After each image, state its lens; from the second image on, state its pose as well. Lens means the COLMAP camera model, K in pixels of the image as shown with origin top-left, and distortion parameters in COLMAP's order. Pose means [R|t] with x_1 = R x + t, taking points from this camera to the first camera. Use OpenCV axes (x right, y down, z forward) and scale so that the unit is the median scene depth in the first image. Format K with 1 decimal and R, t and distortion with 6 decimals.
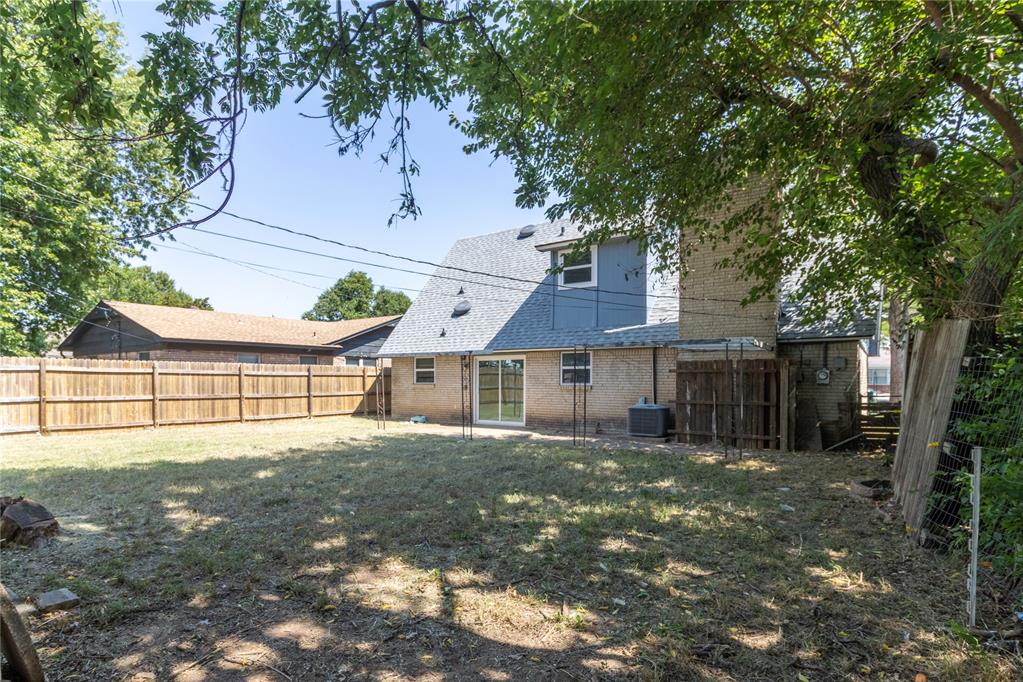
lens RADIAL K [[533.7, 0, 478.4], [0, 533.7, 382.9], [0, 0, 1]] dist [0.000475, 0.000101]
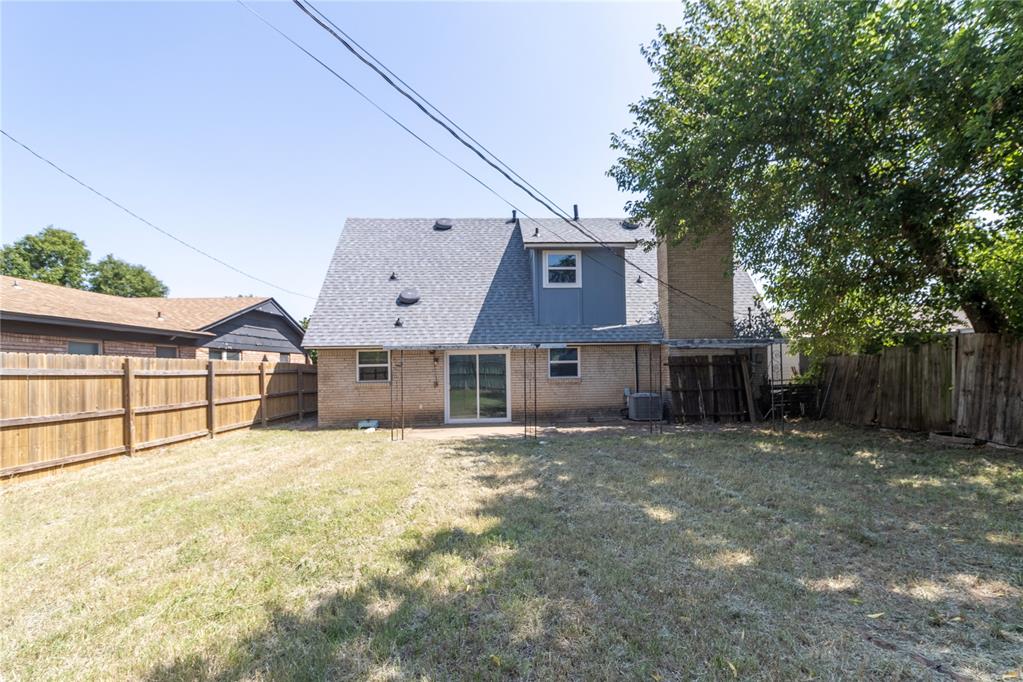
lens RADIAL K [[478.6, 0, 540.5], [0, 478.6, 358.7], [0, 0, 1]] dist [0.003533, 0.000232]
pose [[0.760078, 0.001007, 0.649831, -0.446924], [0.022447, 0.999361, -0.027805, -0.009174], [-0.649444, 0.035721, 0.759570, 0.289050]]
